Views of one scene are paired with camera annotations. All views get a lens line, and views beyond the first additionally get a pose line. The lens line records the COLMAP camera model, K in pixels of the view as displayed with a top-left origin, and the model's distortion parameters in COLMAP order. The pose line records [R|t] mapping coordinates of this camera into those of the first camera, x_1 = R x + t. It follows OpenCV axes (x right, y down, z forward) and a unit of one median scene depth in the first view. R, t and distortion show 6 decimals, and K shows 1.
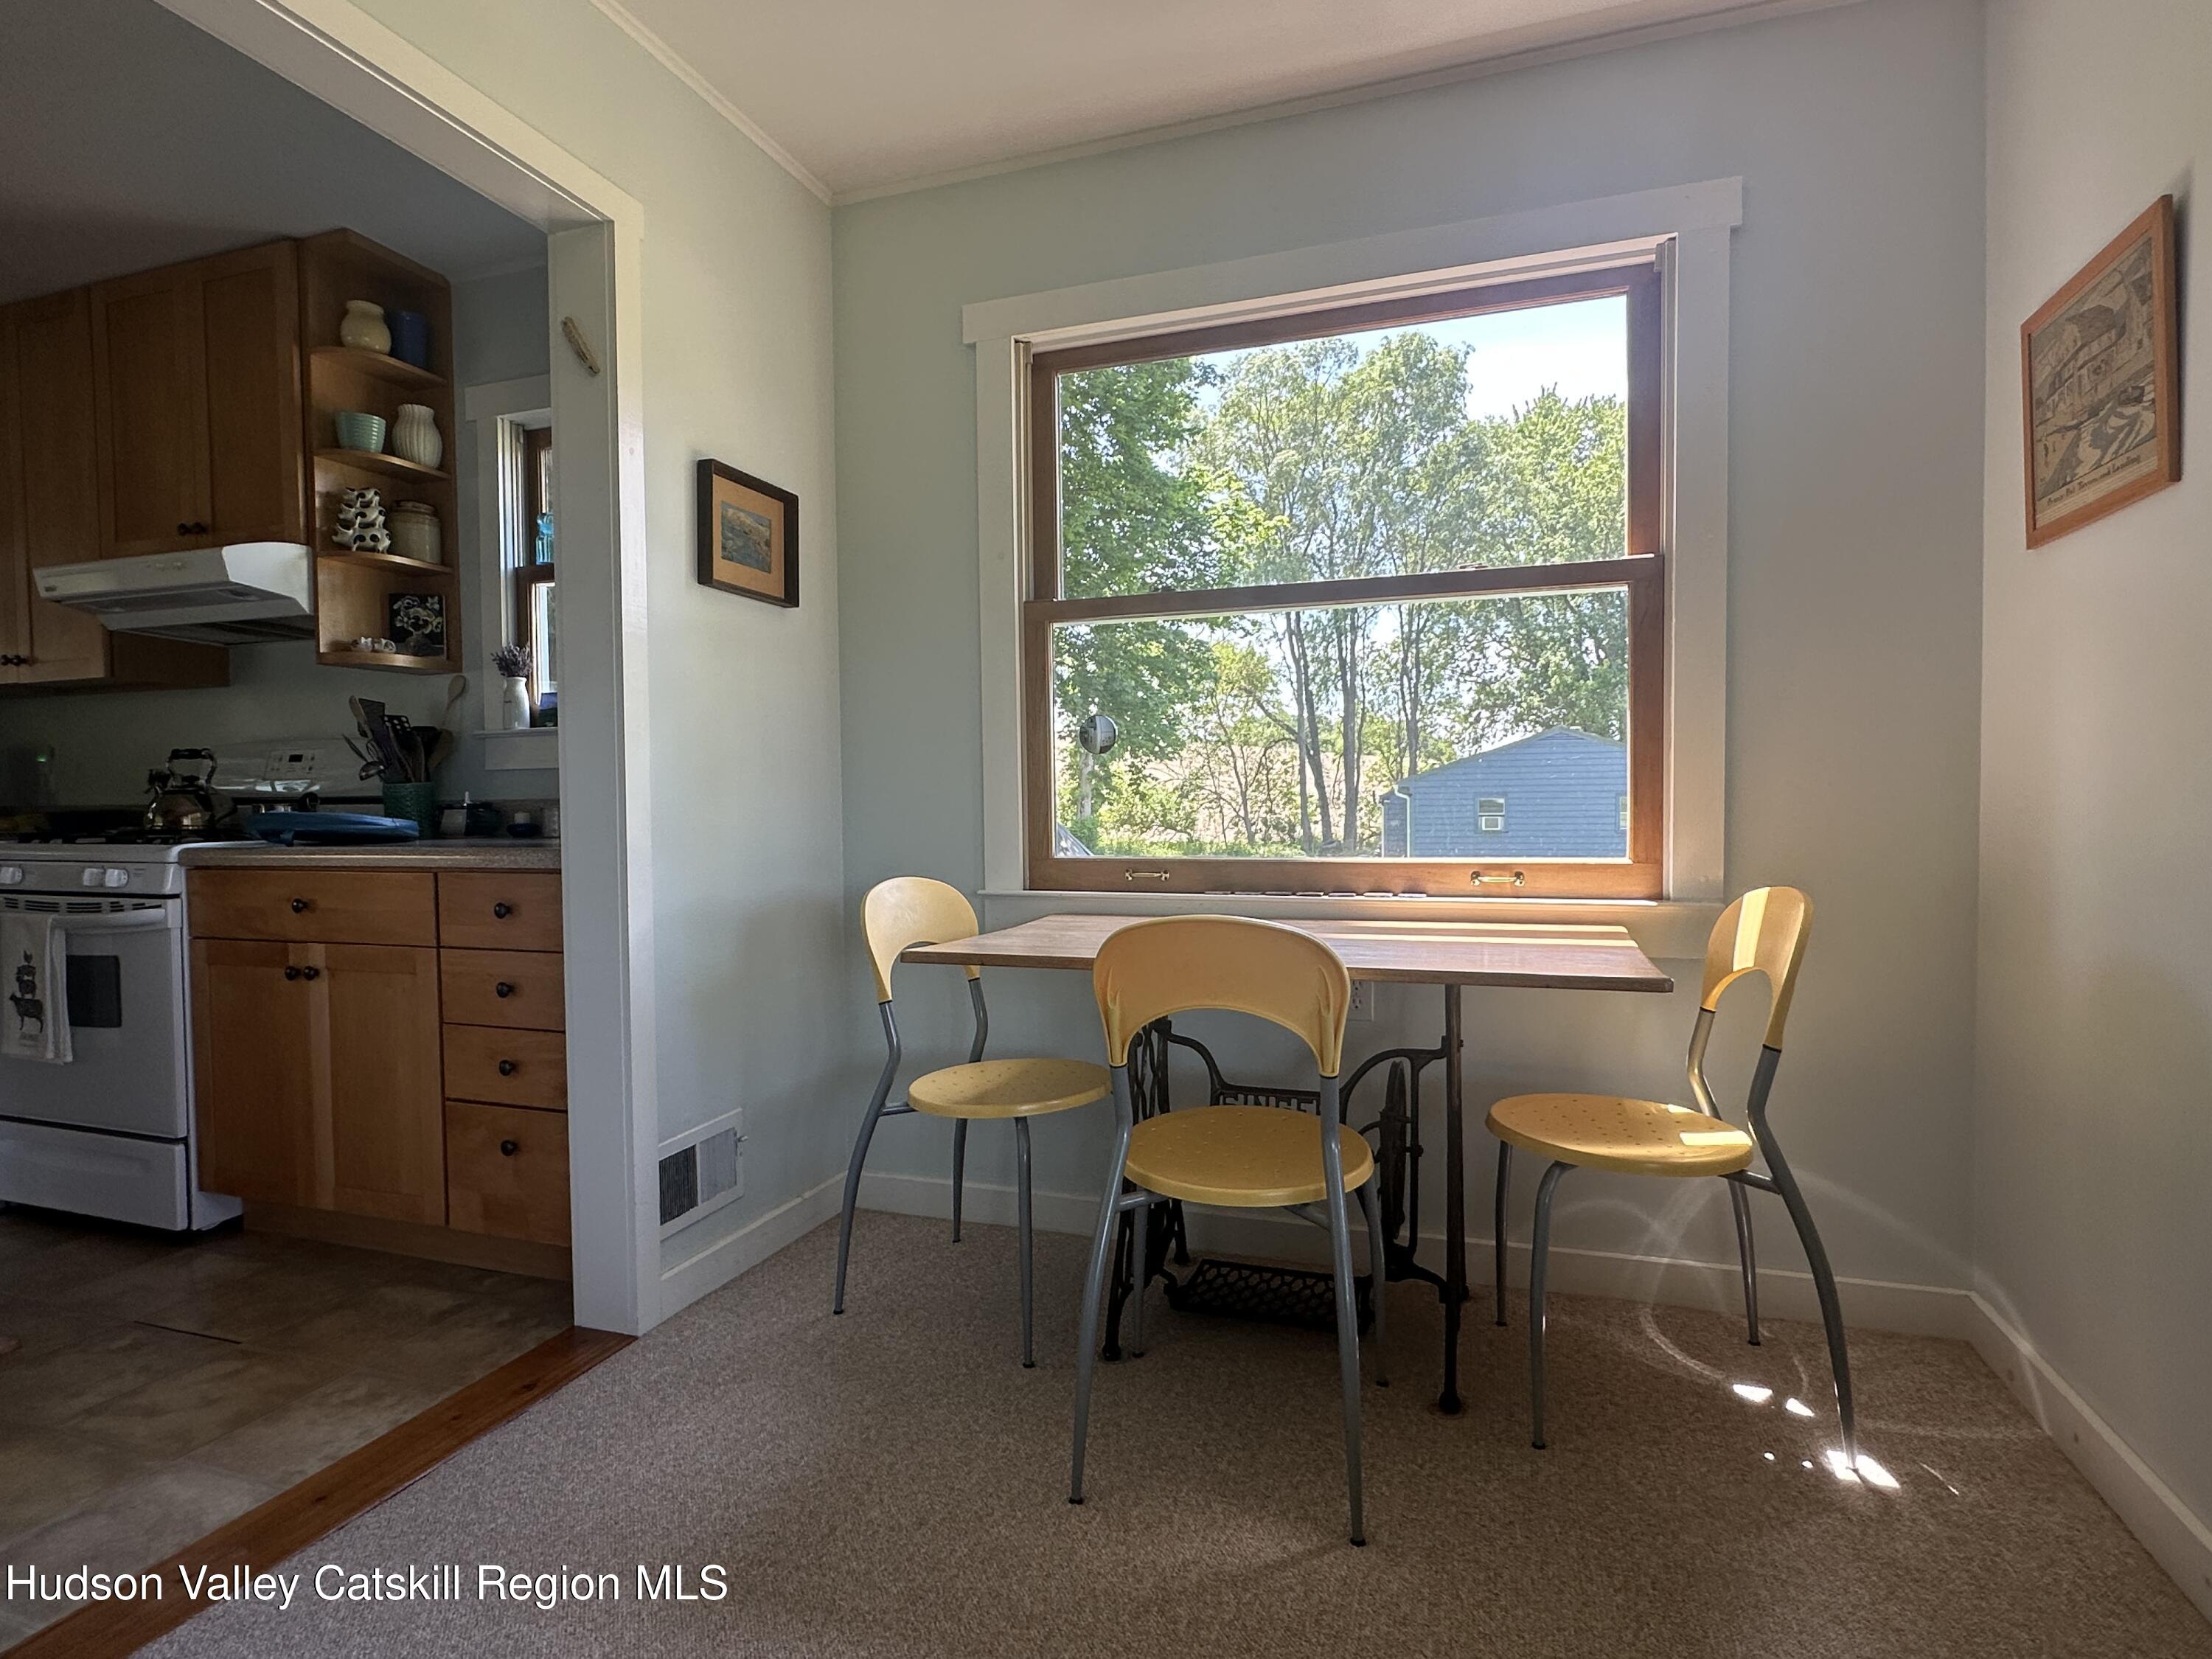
lens RADIAL K [[1159.2, 0, 1110.2], [0, 1159.2, 830.6], [0, 0, 1]] dist [-0.007926, 0.001779]
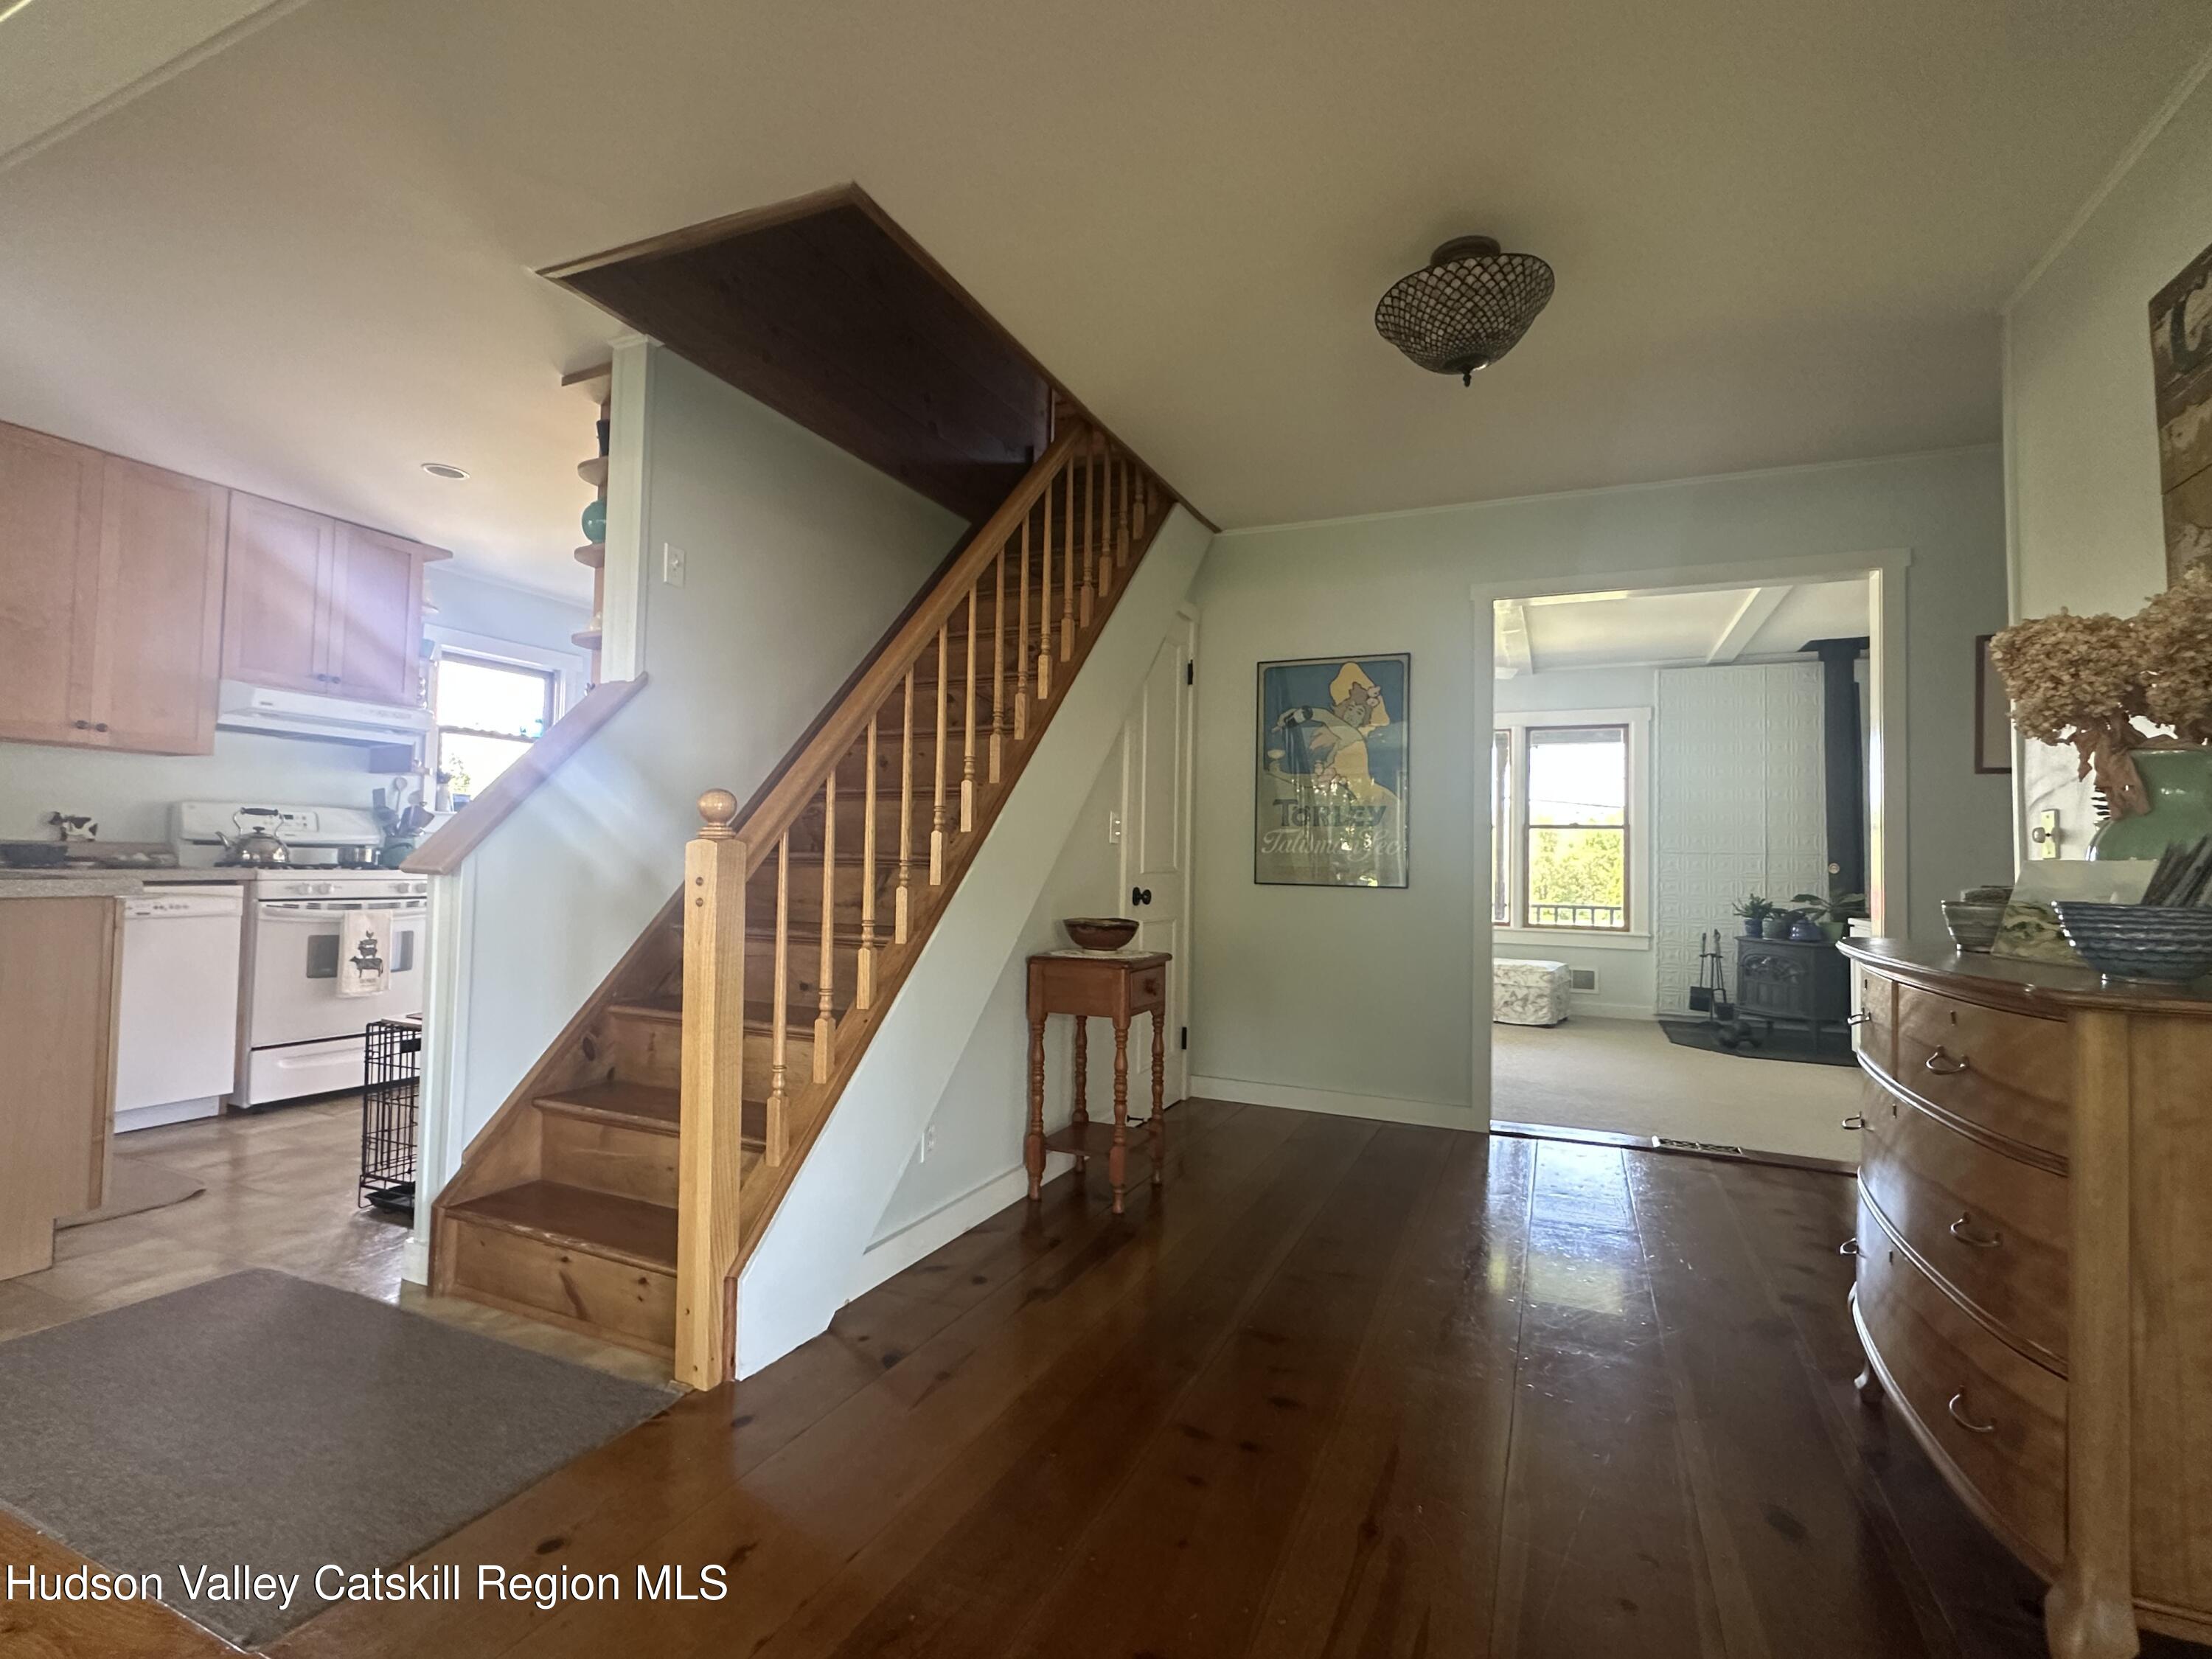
lens RADIAL K [[1009.8, 0, 1111.1], [0, 1009.8, 828.7], [0, 0, 1]] dist [0.000480, 0.000087]
pose [[0.088468, 0.040644, 0.995249, -2.194896], [0.011383, 0.999061, -0.041812, 0.024744], [-0.996014, 0.015028, 0.087922, -0.235967]]
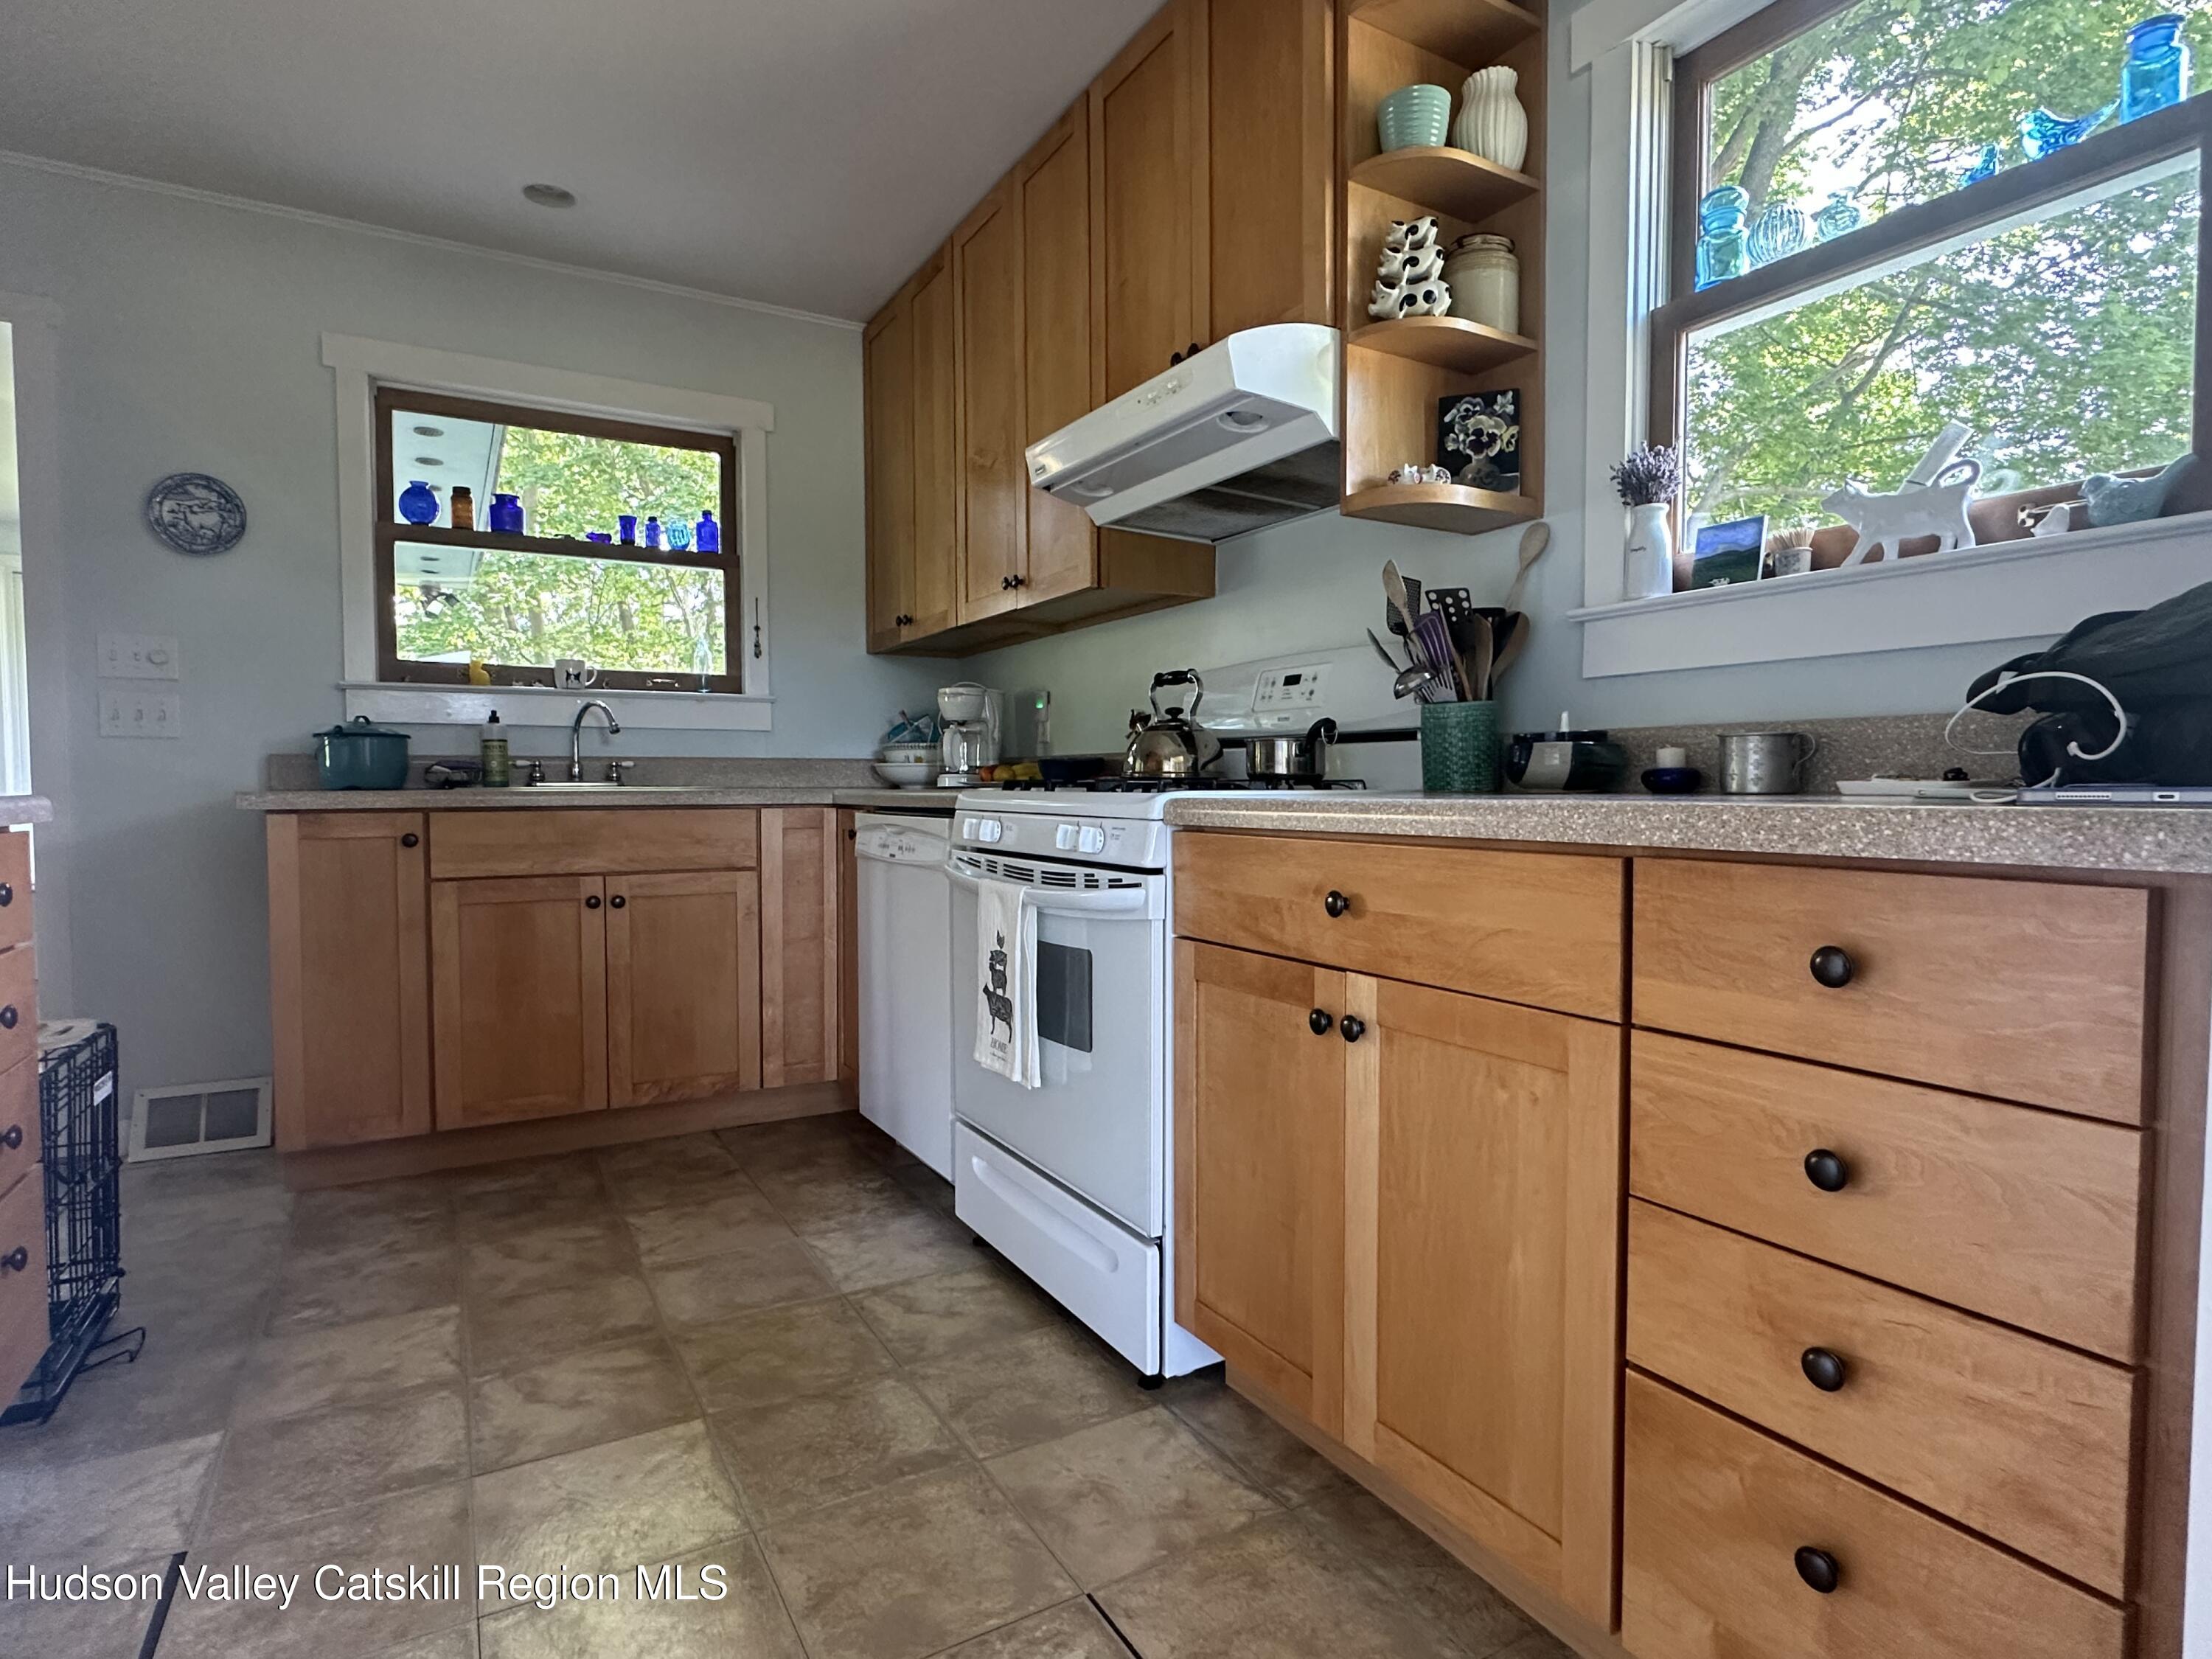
lens RADIAL K [[1159.2, 0, 1114.9], [0, 1159.2, 825.3], [0, 0, 1]] dist [-0.007926, 0.001779]
pose [[0.760471, 0.032684, -0.648549, -0.365105], [-0.025415, 0.999465, 0.020568, 0.016238], [0.648875, 0.000841, 0.760895, 0.438124]]
